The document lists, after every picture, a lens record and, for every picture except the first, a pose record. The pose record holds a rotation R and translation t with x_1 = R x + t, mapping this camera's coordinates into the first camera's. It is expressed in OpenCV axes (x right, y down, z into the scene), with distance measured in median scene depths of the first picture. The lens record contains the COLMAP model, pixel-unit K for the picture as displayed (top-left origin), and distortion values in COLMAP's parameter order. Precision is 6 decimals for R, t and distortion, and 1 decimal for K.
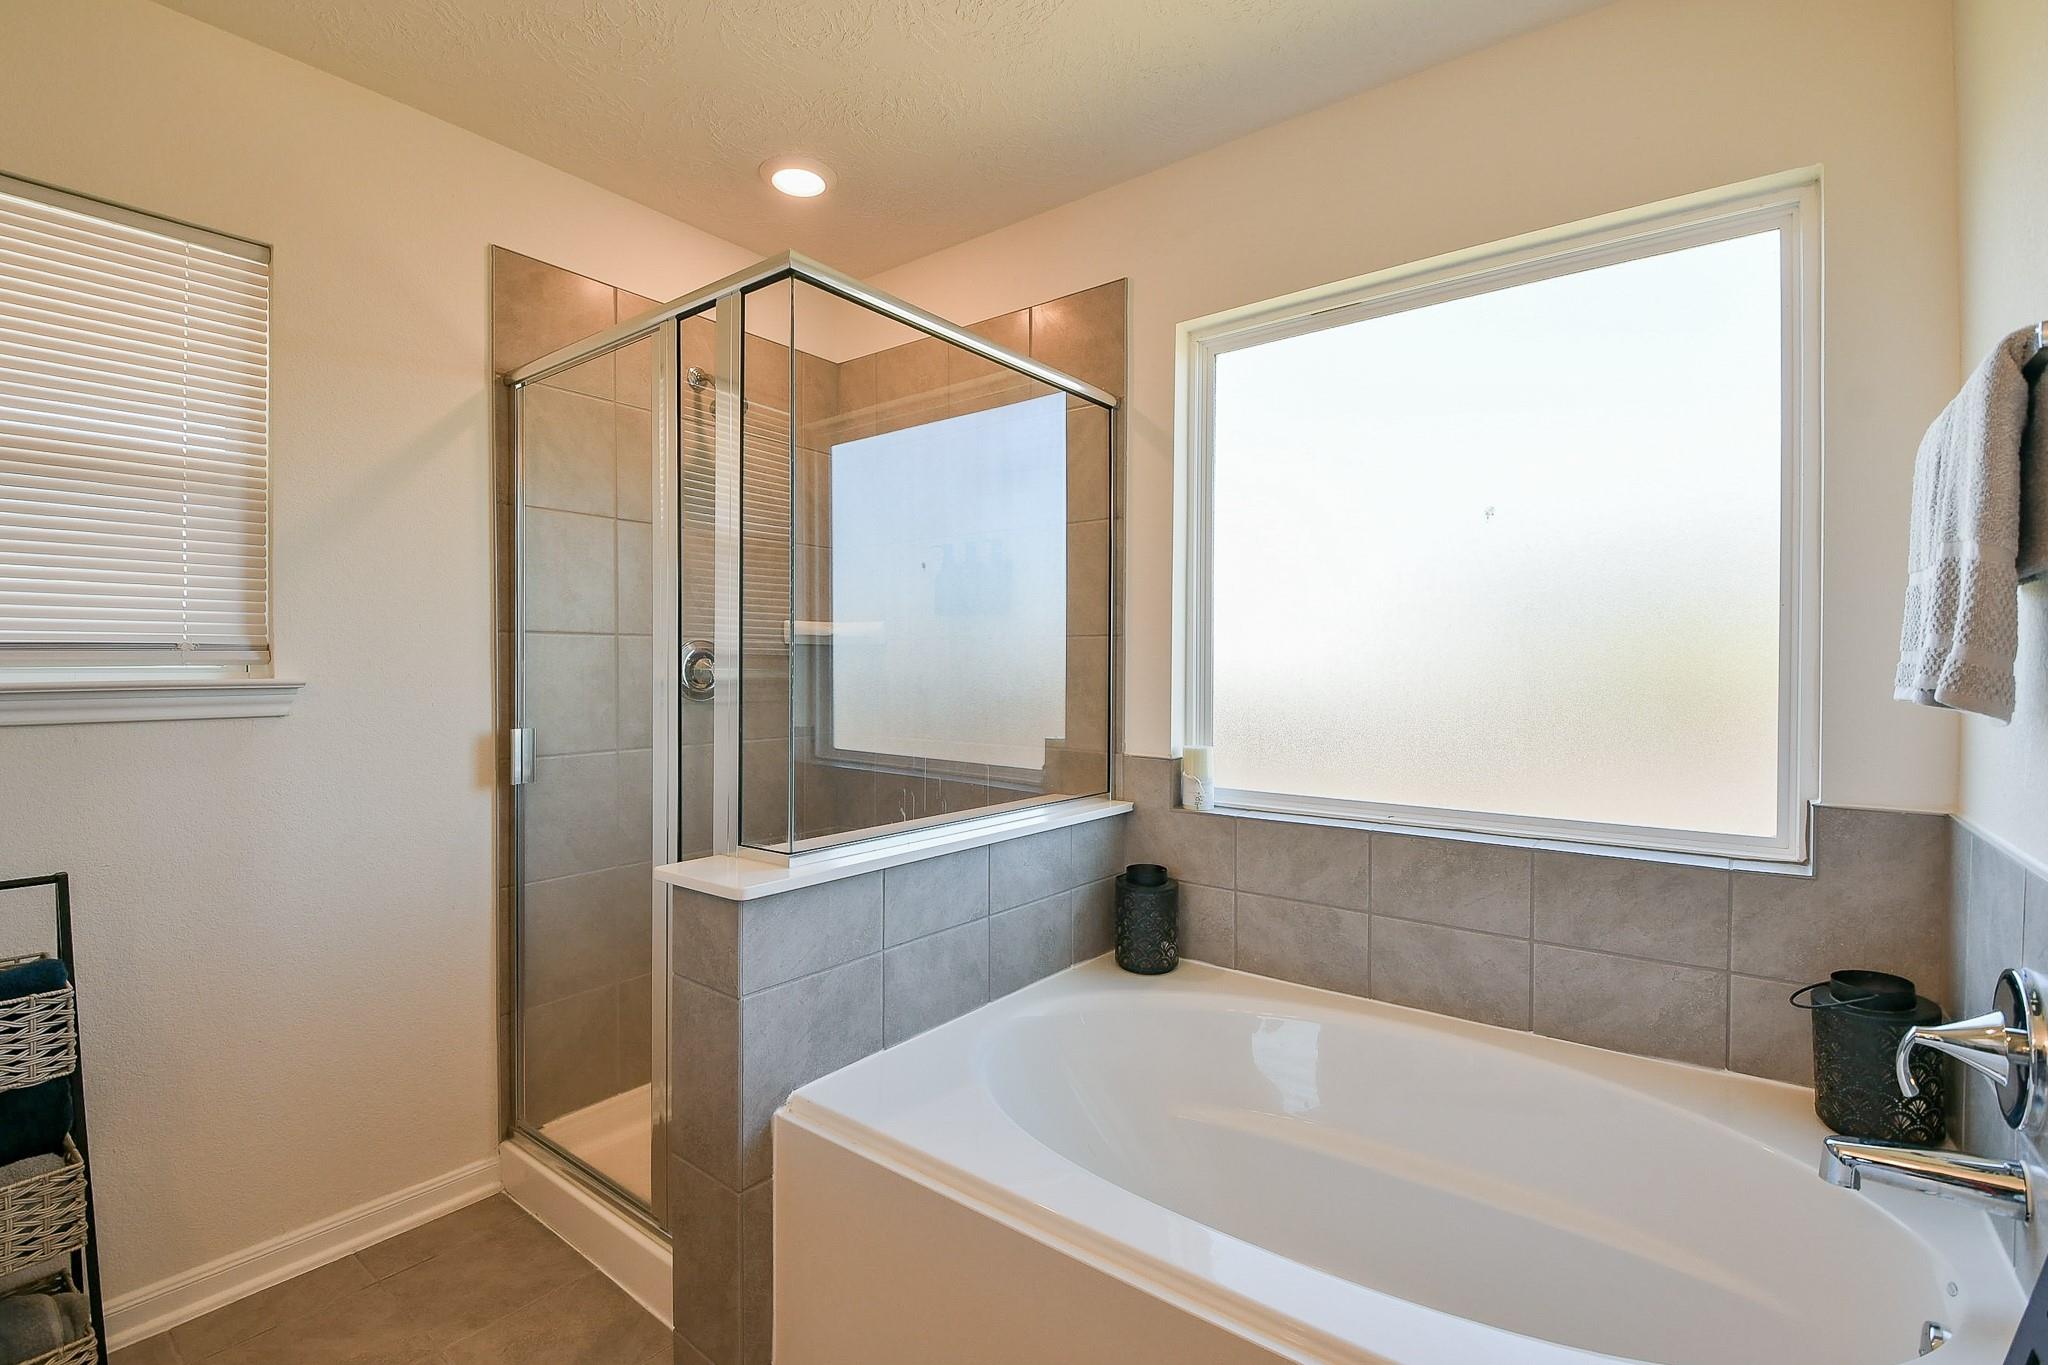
lens RADIAL K [[904.5, 0, 1015.0], [0, 904.5, 670.8], [0, 0, 1]] dist [0.003221, -0.012170]
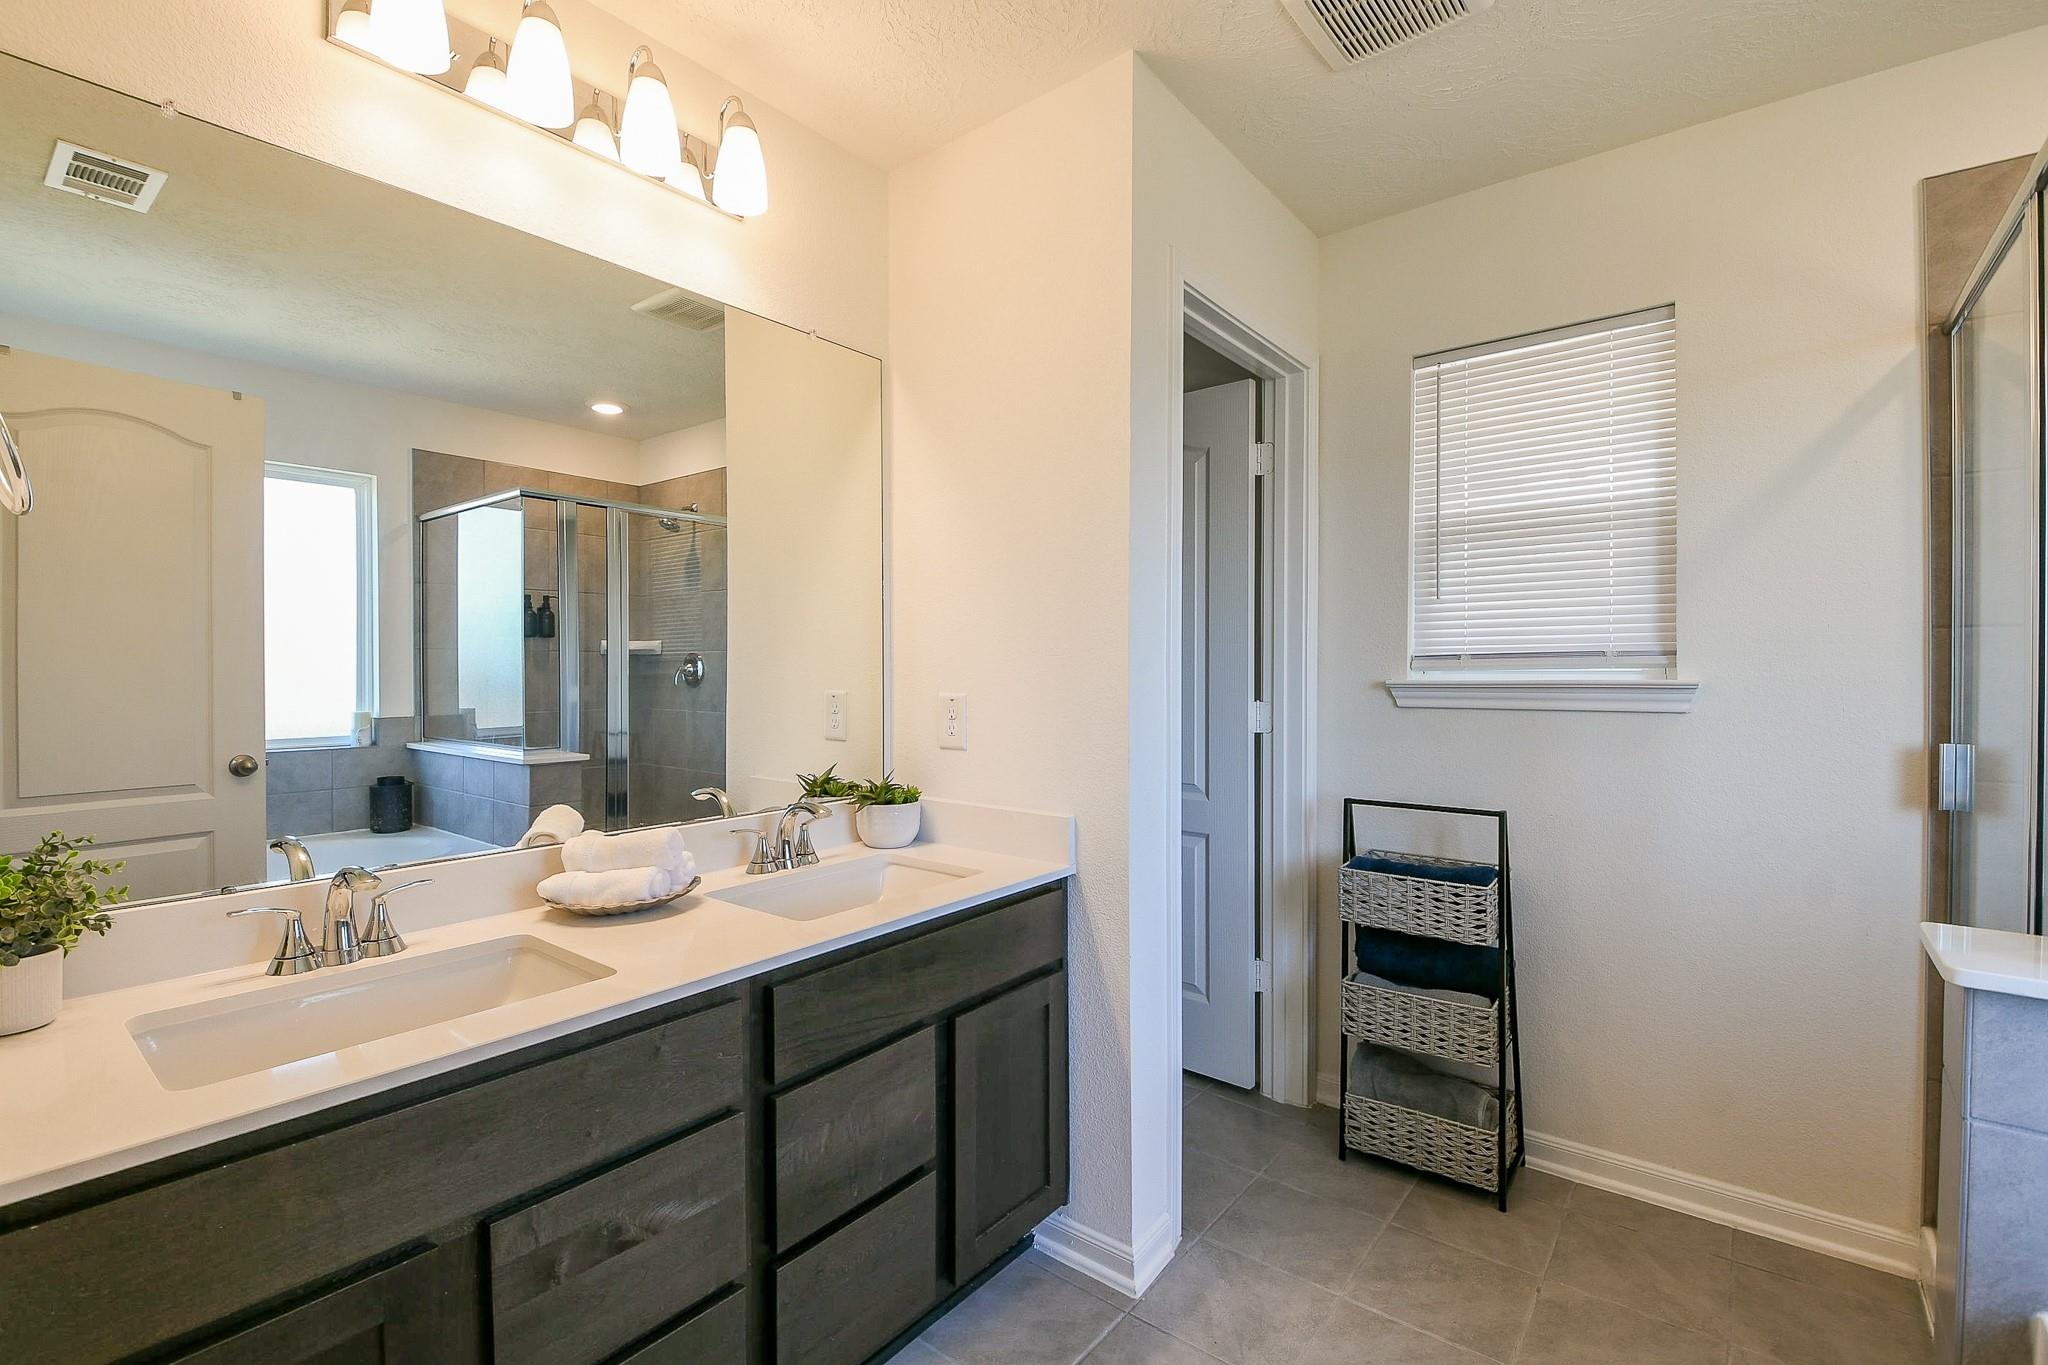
lens RADIAL K [[904.5, 0, 1015.0], [0, 904.5, 670.8], [0, 0, 1]] dist [0.003221, -0.012170]
pose [[-0.024880, 0.000342, -0.999690, 0.323026], [-0.002509, 0.999997, 0.000404, -0.000979], [0.999687, 0.002518, -0.024879, 0.178852]]
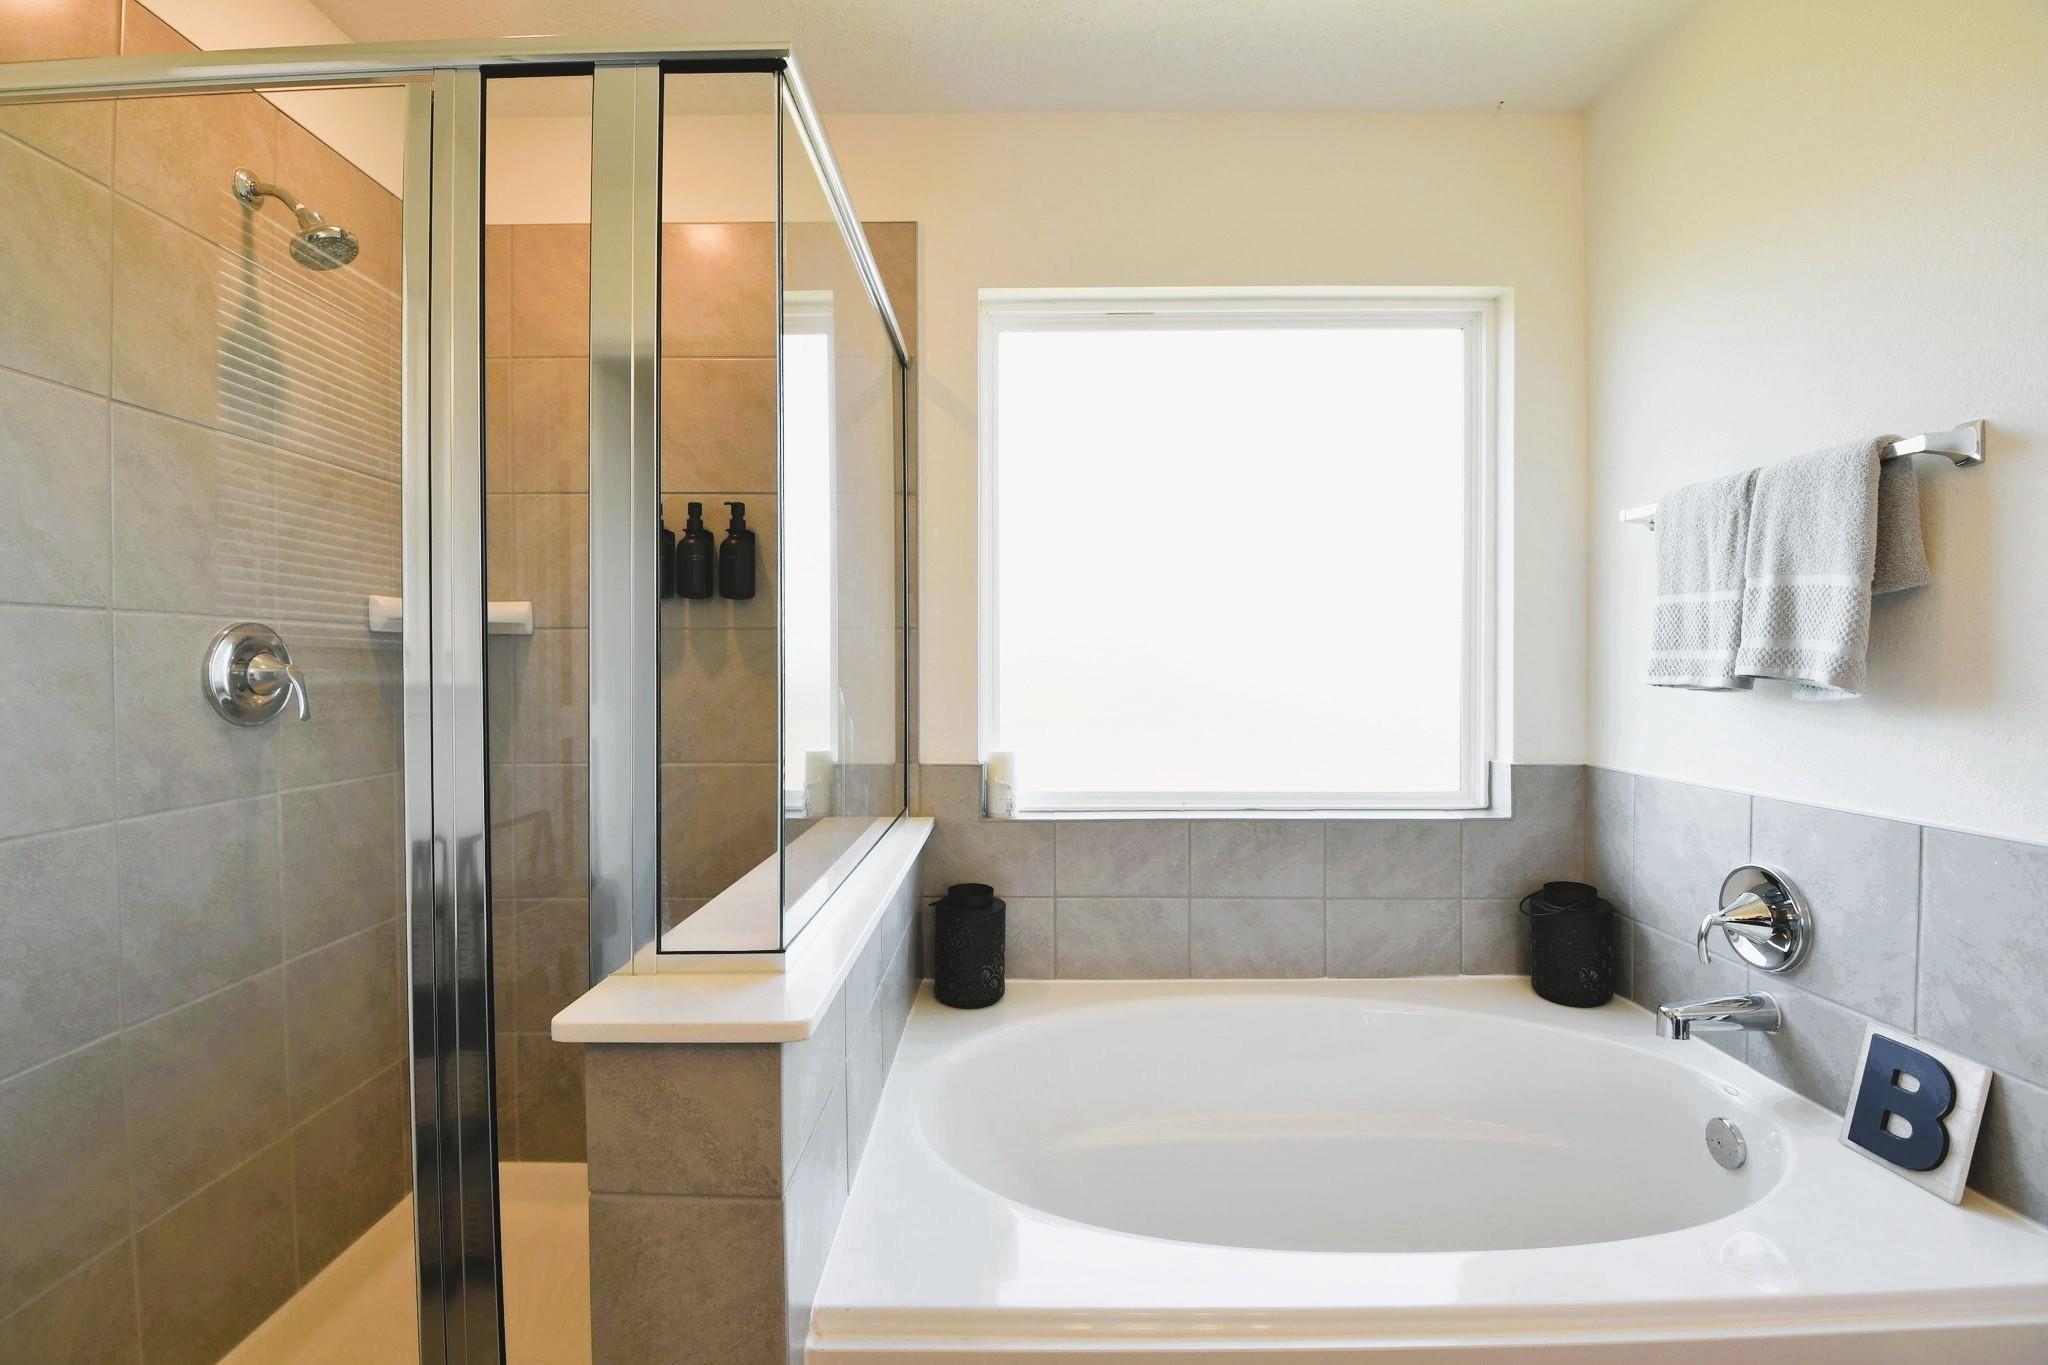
lens RADIAL K [[895.2, 0, 1020.4], [0, 895.2, 672.7], [0, 0, 1]] dist [0.002369, -0.018444]
pose [[0.795264, -0.010185, 0.606178, -0.404828], [0.006584, 0.999945, 0.008164, -0.003170], [-0.606228, -0.002502, 0.795287, 0.303707]]
